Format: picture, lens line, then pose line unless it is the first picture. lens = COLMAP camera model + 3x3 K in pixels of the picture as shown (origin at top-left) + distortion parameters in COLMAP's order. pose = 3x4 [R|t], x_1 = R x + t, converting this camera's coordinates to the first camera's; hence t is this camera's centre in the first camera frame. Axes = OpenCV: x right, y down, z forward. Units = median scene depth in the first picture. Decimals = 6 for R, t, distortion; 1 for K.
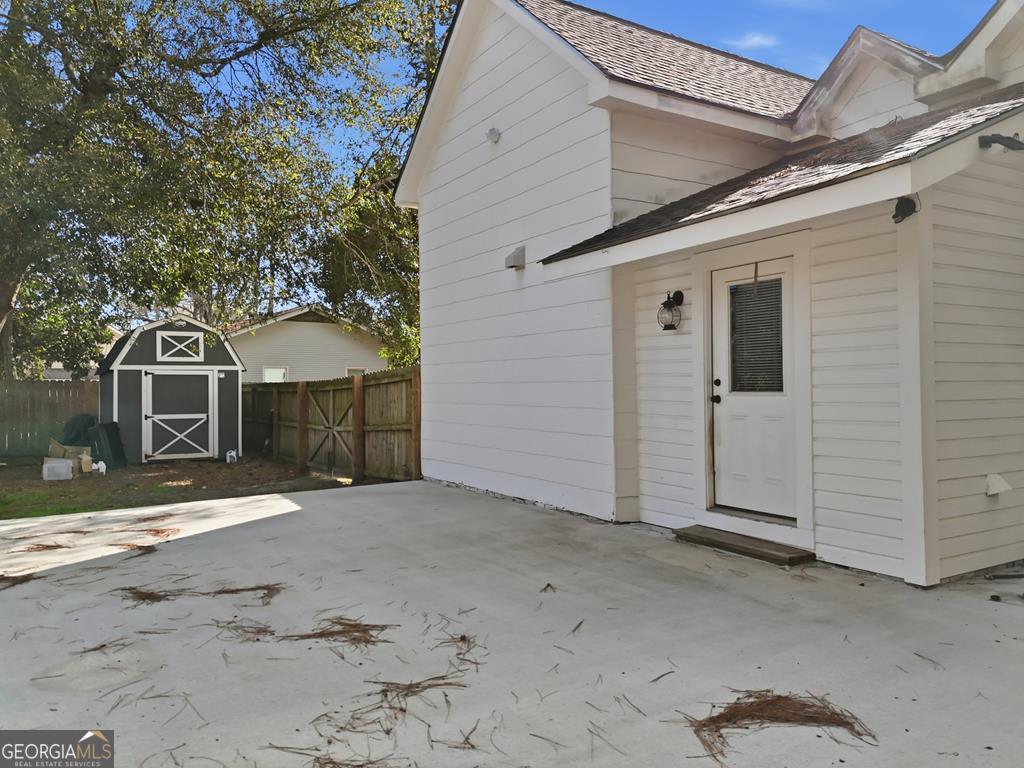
lens RADIAL K [[746.9, 0, 517.1], [0, 746.9, 379.4], [0, 0, 1]] dist [0.084061, -0.077948]
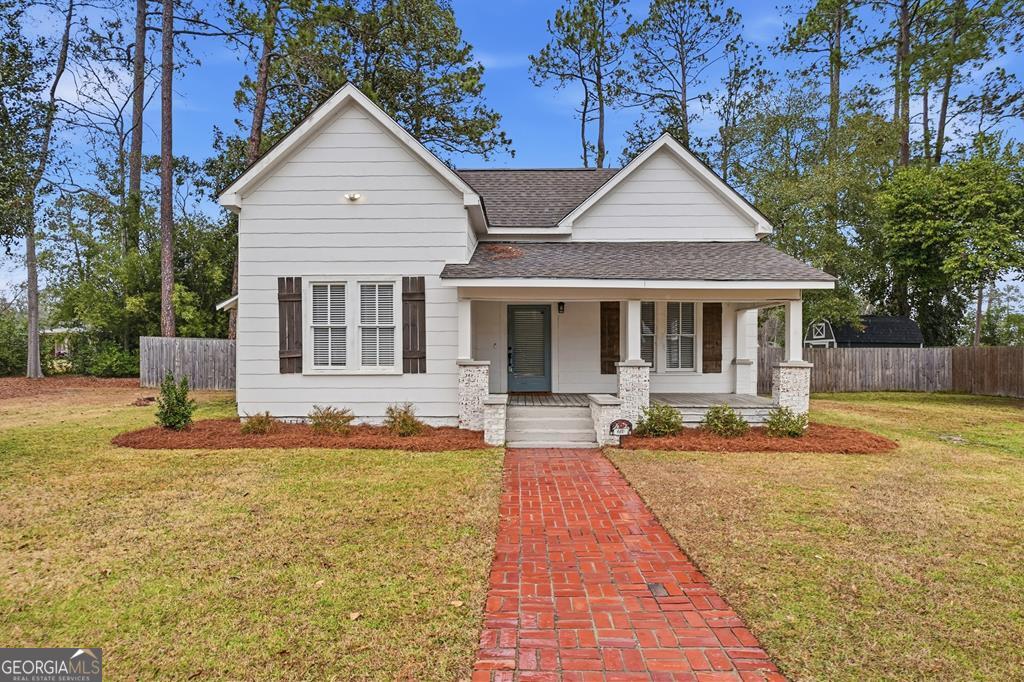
lens RADIAL K [[576.8, 0, 518.8], [0, 576.8, 363.4], [0, 0, 1]] dist [0.000005, 0.000212]
pose [[-0.531924, 0.022251, -0.846500, 1.336748], [0.014608, 0.999747, 0.017099, 0.006942], [0.846666, -0.003270, -0.532115, 1.154384]]
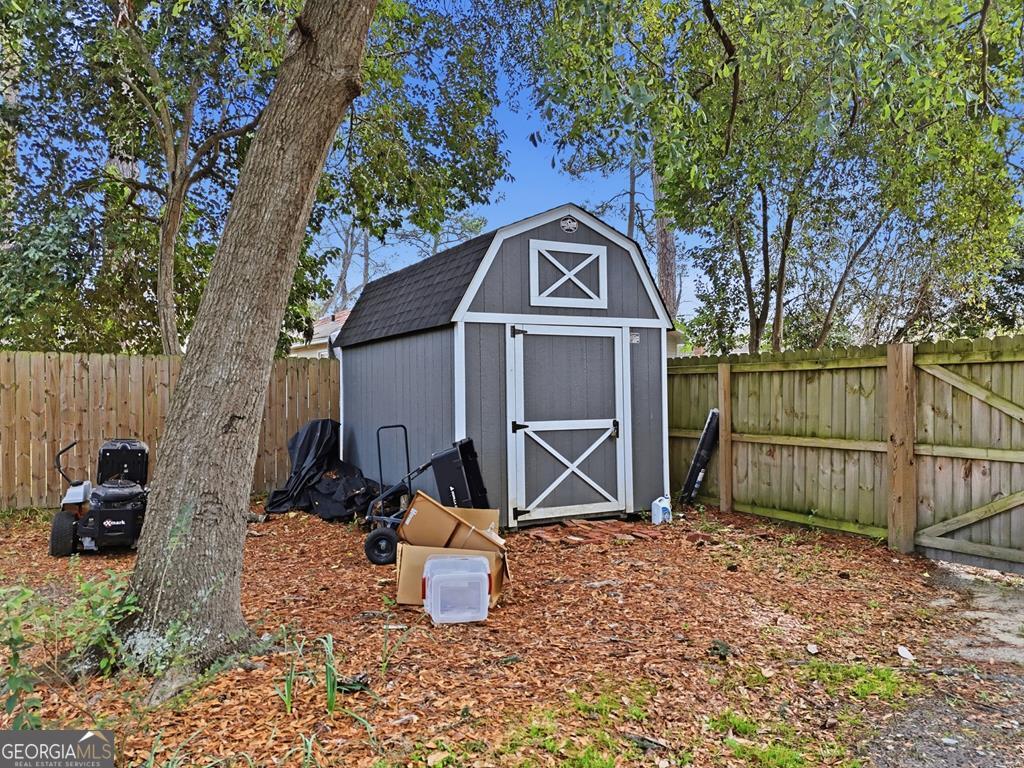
lens RADIAL K [[746.9, 0, 517.1], [0, 746.9, 379.4], [0, 0, 1]] dist [0.084061, -0.077948]
pose [[0.998517, -0.005512, -0.054156, -0.456619], [0.005526, 0.999985, 0.000113, 0.020912], [0.054155, -0.000412, 0.998532, 0.542692]]
